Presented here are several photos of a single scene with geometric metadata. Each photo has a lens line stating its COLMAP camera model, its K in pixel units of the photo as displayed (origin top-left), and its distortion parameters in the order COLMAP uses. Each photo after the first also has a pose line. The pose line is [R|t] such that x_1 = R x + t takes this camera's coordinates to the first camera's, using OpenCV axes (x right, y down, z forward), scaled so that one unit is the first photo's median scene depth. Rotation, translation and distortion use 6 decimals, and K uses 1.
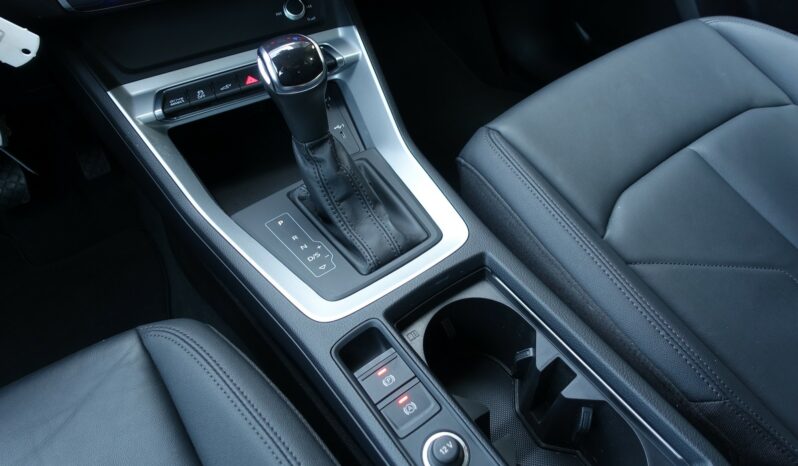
lens RADIAL K [[545.6, 0, 399.0], [0, 545.6, 233.0], [0, 0, 1]] dist [-0.000007, -0.000695]
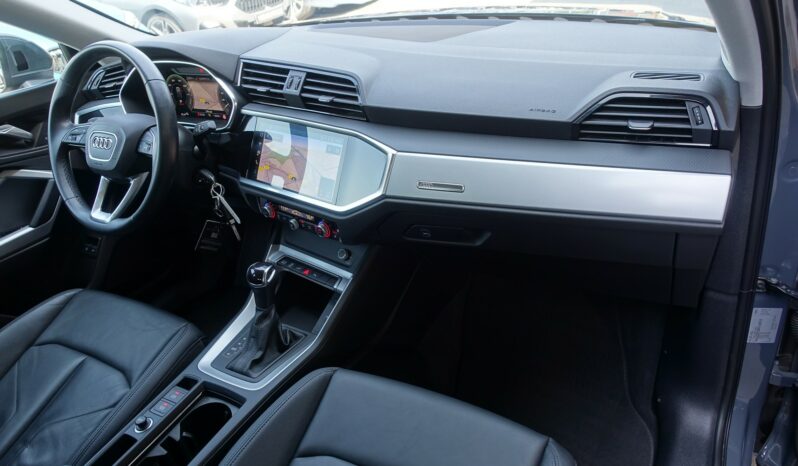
lens RADIAL K [[545.6, 0, 399.0], [0, 545.6, 233.0], [0, 0, 1]] dist [-0.000007, -0.000695]
pose [[0.428963, 0.453880, -0.781014, 1.499895], [-0.598574, 0.790358, 0.130550, -0.927330], [0.676535, 0.411493, 0.610715, -0.075965]]
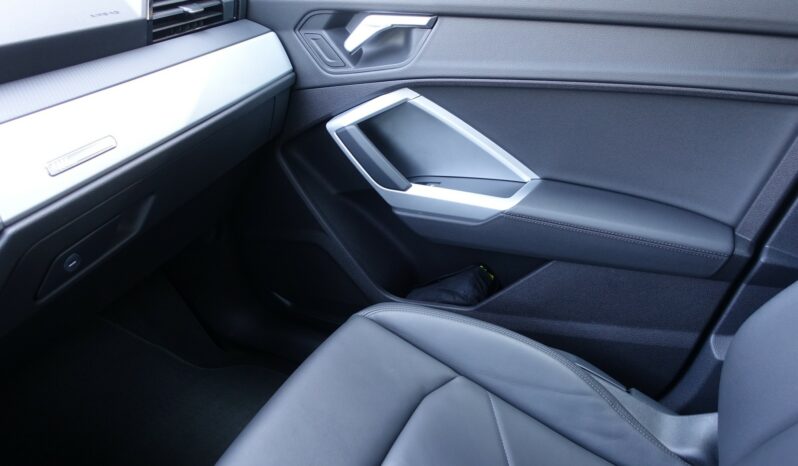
lens RADIAL K [[545.6, 0, 399.0], [0, 545.6, 233.0], [0, 0, 1]] dist [-0.000007, -0.000695]
pose [[0.882772, -0.236554, 0.405902, 0.301971], [0.350942, 0.906433, -0.234987, -0.352016], [-0.312336, 0.349888, 0.883190, -0.041326]]
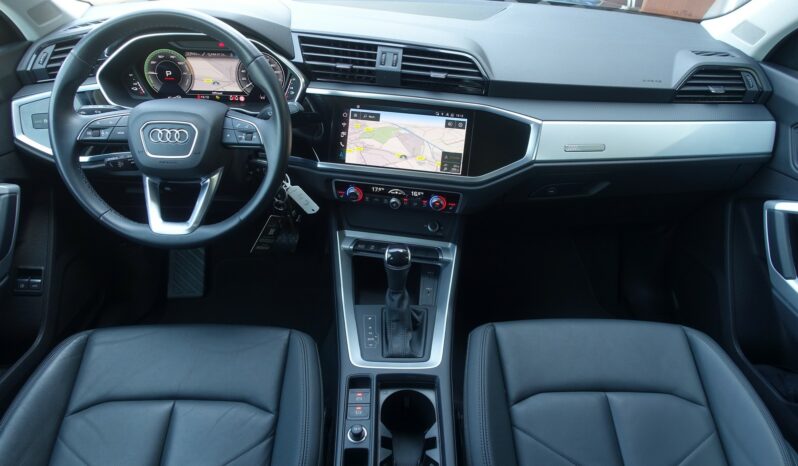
lens RADIAL K [[545.6, 0, 399.0], [0, 545.6, 233.0], [0, 0, 1]] dist [-0.000007, -0.000695]
pose [[0.816288, 0.381207, -0.434000, 0.638133], [-0.469405, 0.875623, -0.113768, -0.117073], [0.336651, 0.296589, 0.893701, -0.896392]]
